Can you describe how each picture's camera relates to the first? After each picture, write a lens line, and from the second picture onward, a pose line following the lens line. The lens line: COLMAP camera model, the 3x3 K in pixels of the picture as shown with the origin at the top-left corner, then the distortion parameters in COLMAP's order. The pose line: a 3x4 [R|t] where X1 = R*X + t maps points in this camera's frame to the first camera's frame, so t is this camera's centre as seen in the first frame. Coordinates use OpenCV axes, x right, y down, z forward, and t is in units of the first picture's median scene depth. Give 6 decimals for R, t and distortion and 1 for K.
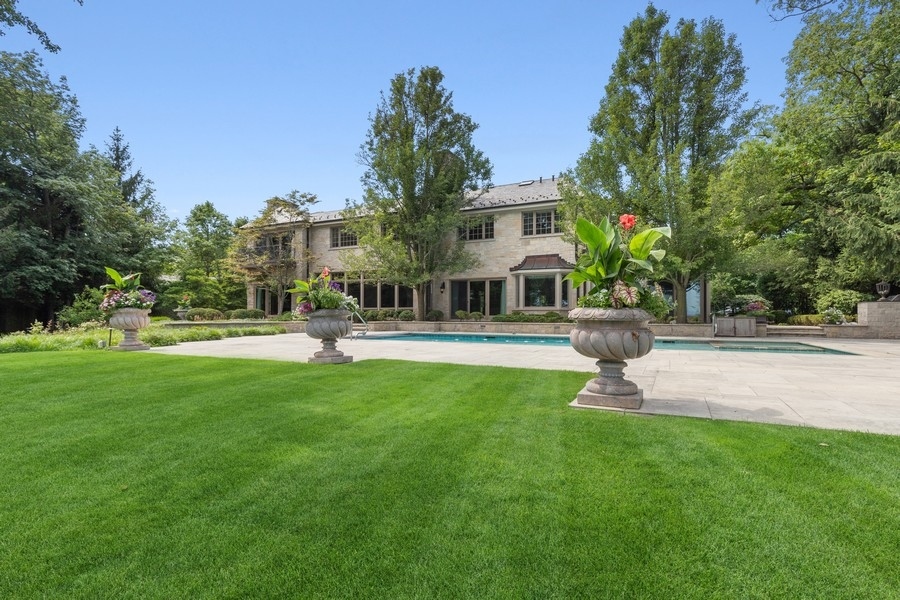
lens RADIAL K [[441.2, 0, 450.9], [0, 441.2, 321.9], [0, 0, 1]] dist [-0.000728, -0.000233]
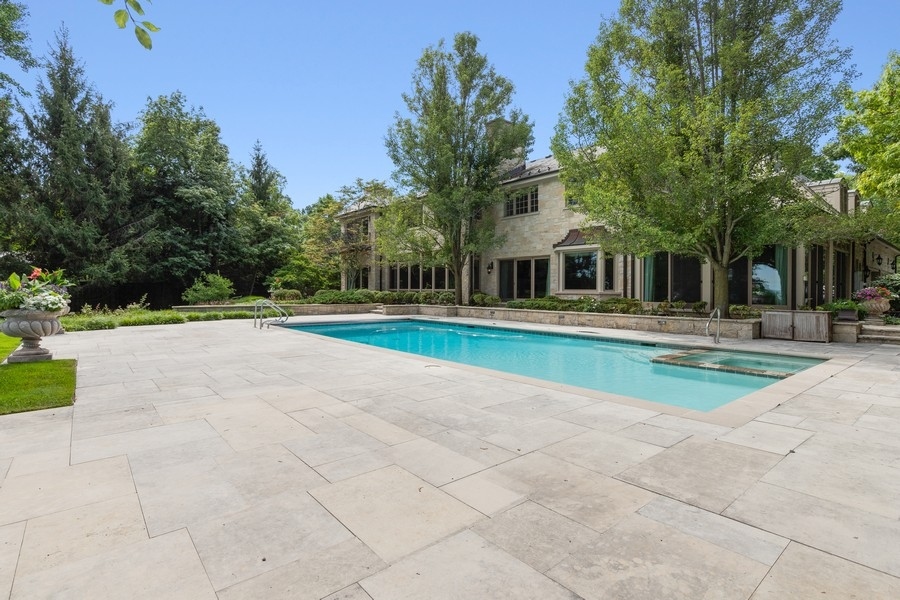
lens RADIAL K [[442.5, 0, 454.9], [0, 442.5, 297.3], [0, 0, 1]] dist [0.000149, -0.000028]
pose [[0.915901, 0.009831, -0.401283, 0.303221], [-0.009282, 0.999951, 0.003313, -0.019729], [0.401296, 0.000690, 0.915948, 0.128205]]
